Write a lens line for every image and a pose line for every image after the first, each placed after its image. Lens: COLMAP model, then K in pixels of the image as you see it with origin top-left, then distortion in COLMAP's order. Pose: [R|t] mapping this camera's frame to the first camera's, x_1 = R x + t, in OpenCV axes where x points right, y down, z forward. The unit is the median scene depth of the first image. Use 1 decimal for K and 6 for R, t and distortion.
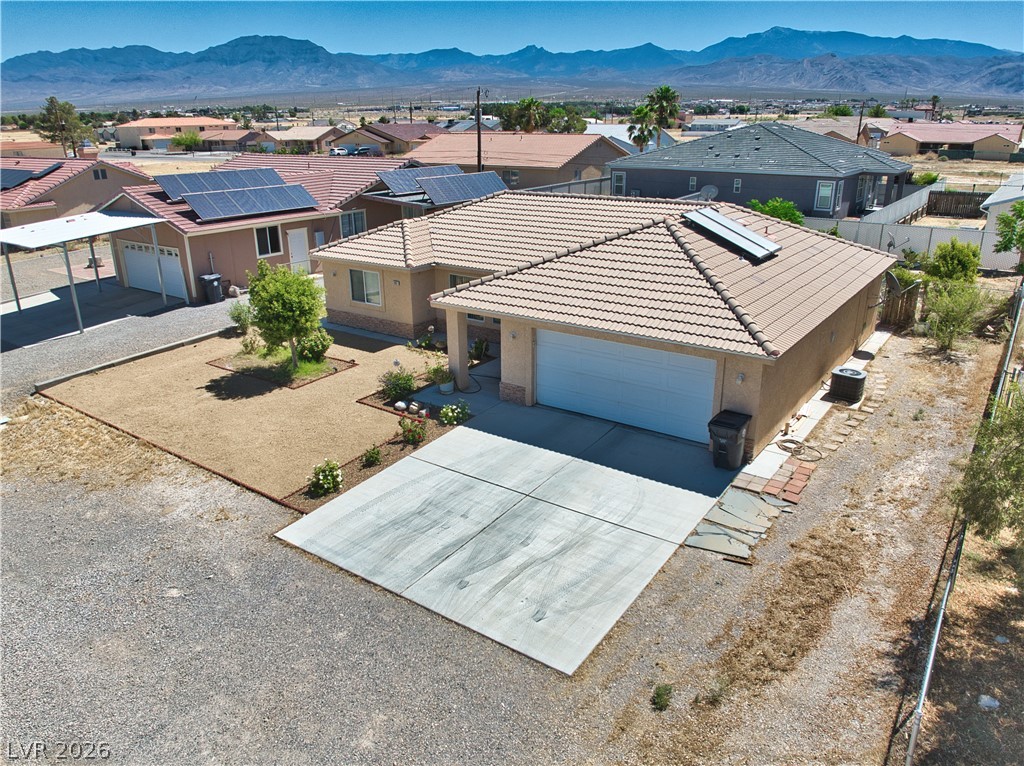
lens RADIAL K [[745.1, 0, 510.5], [0, 745.1, 386.2], [0, 0, 1]] dist [-0.048516, -0.001290]
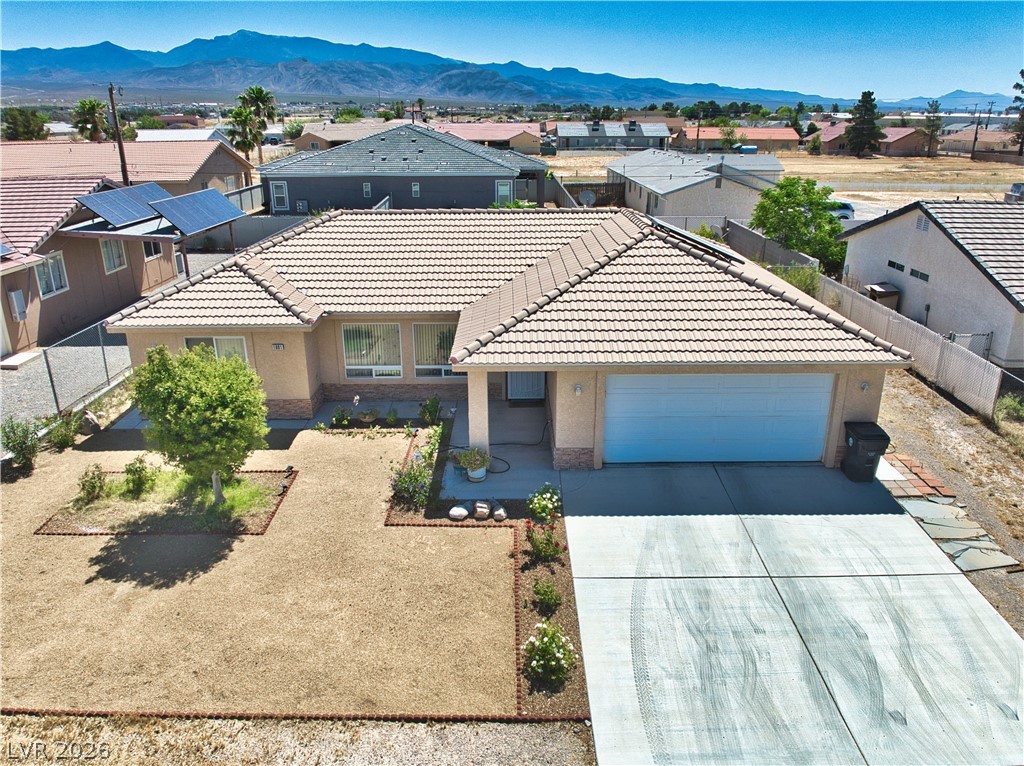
lens RADIAL K [[741.5, 0, 512.0], [0, 741.5, 383.0], [0, 0, 1]] dist [-0.035312, -0.007156]
pose [[0.811352, -0.190233, 0.552739, -0.500734], [0.194441, 0.979550, 0.051711, -0.130795], [-0.551272, 0.065520, 0.831749, 0.376745]]
